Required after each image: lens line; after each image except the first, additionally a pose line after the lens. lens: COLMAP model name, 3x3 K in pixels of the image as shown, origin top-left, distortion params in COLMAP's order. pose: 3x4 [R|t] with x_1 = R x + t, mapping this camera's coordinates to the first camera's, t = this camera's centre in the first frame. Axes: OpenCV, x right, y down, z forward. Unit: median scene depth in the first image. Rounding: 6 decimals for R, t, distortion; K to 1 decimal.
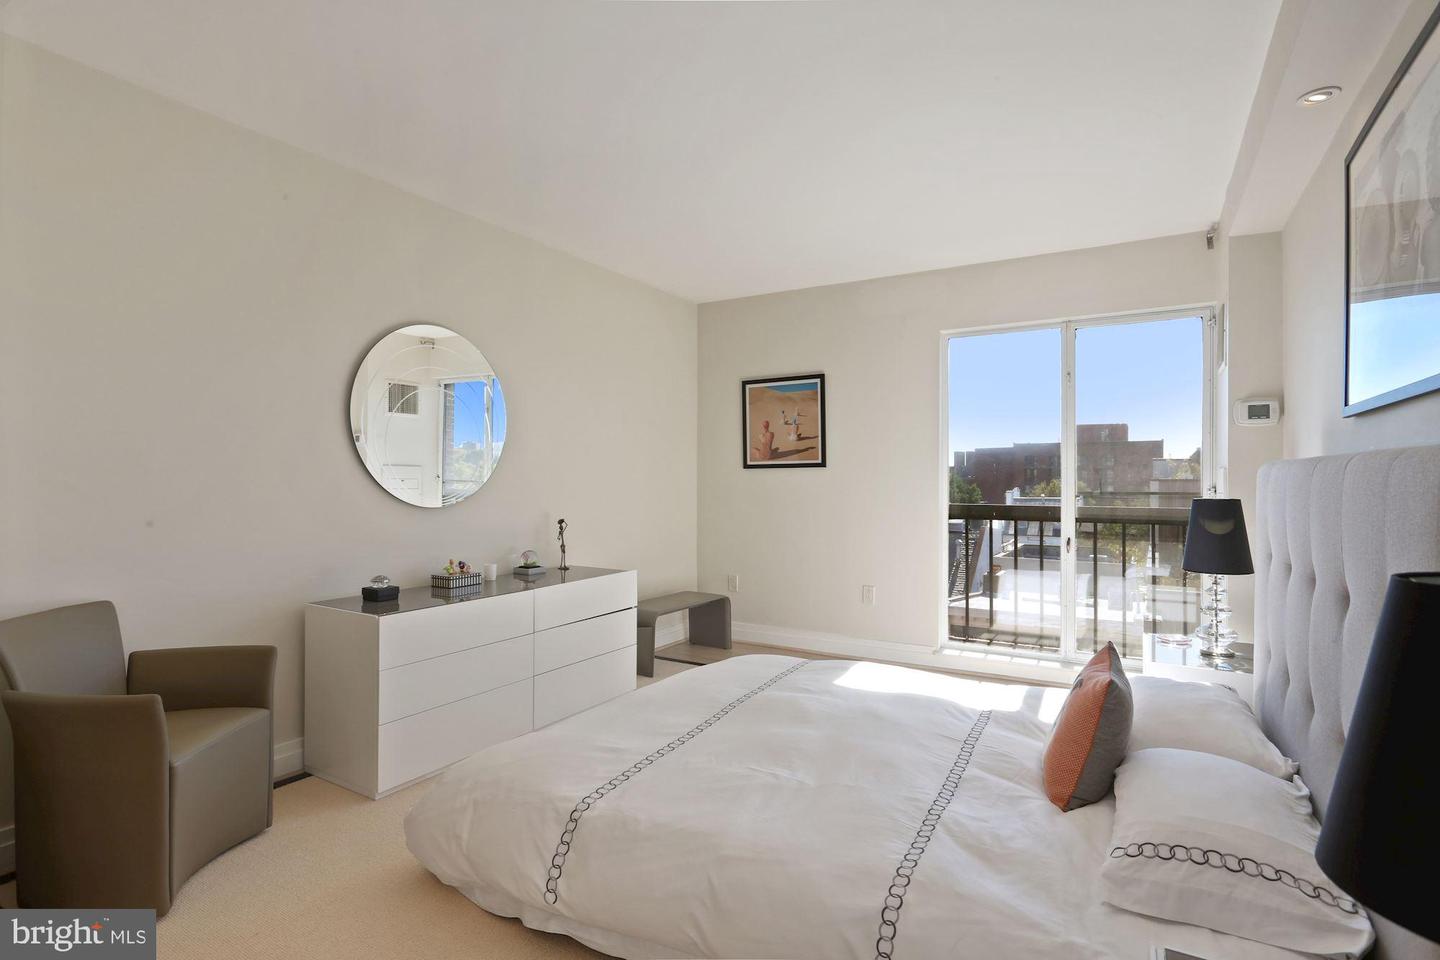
lens RADIAL K [[733.5, 0, 723.1], [0, 733.5, 473.3], [0, 0, 1]] dist [-0.016215, 0.008177]
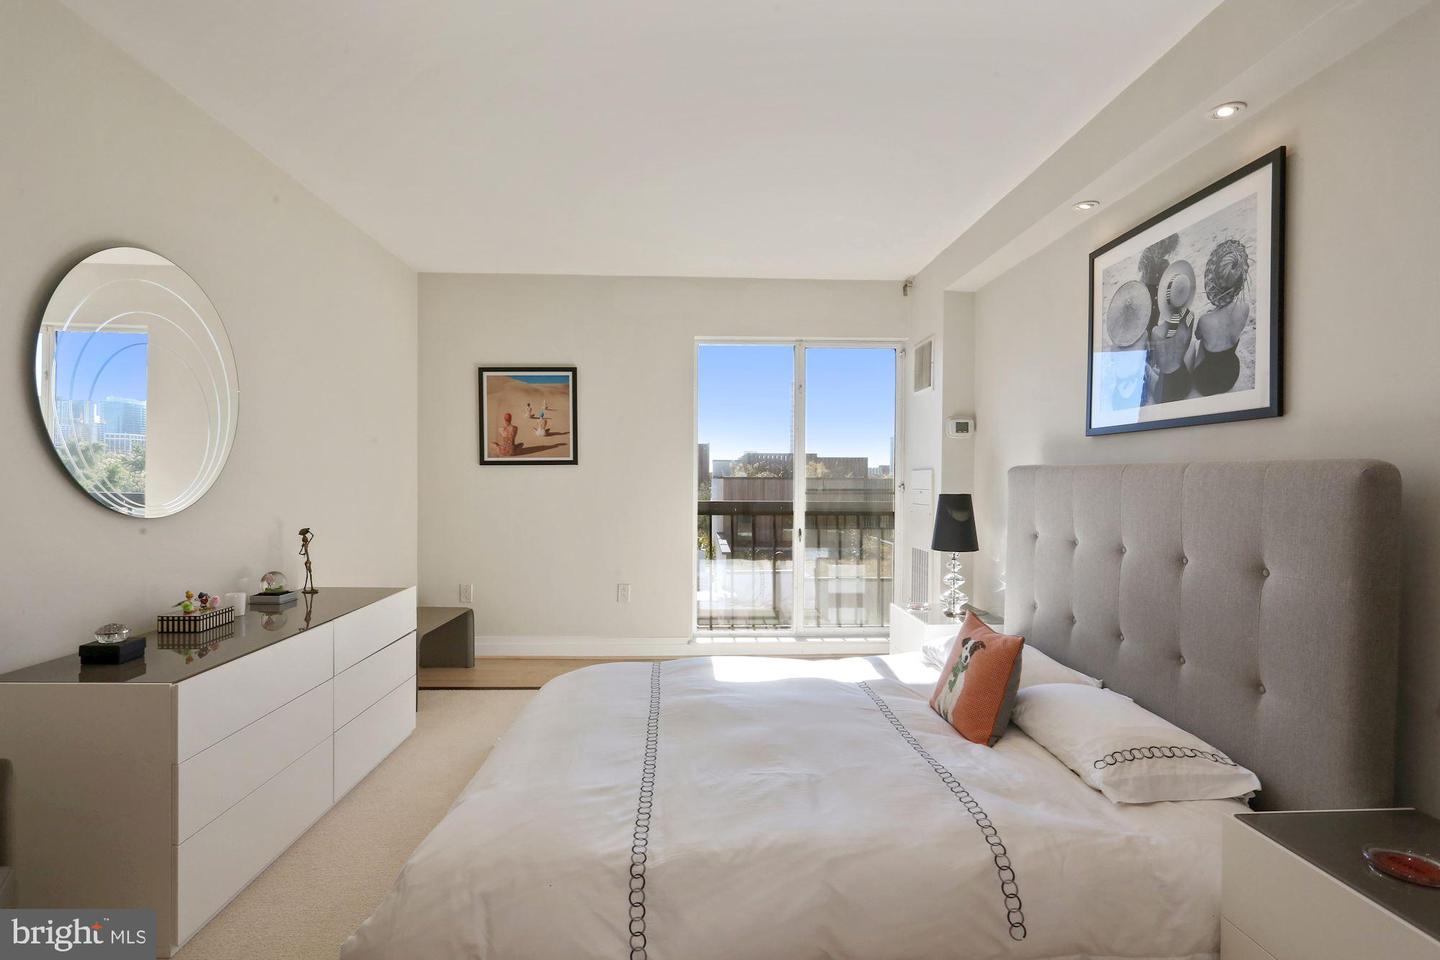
lens RADIAL K [[733.5, 0, 722.6], [0, 733.5, 484.0], [0, 0, 1]] dist [-0.016215, 0.008177]
pose [[0.827767, -0.002923, 0.561065, -0.335123], [-0.007525, 0.999839, 0.016312, -0.000405], [-0.561022, -0.017724, 0.827611, 0.134358]]
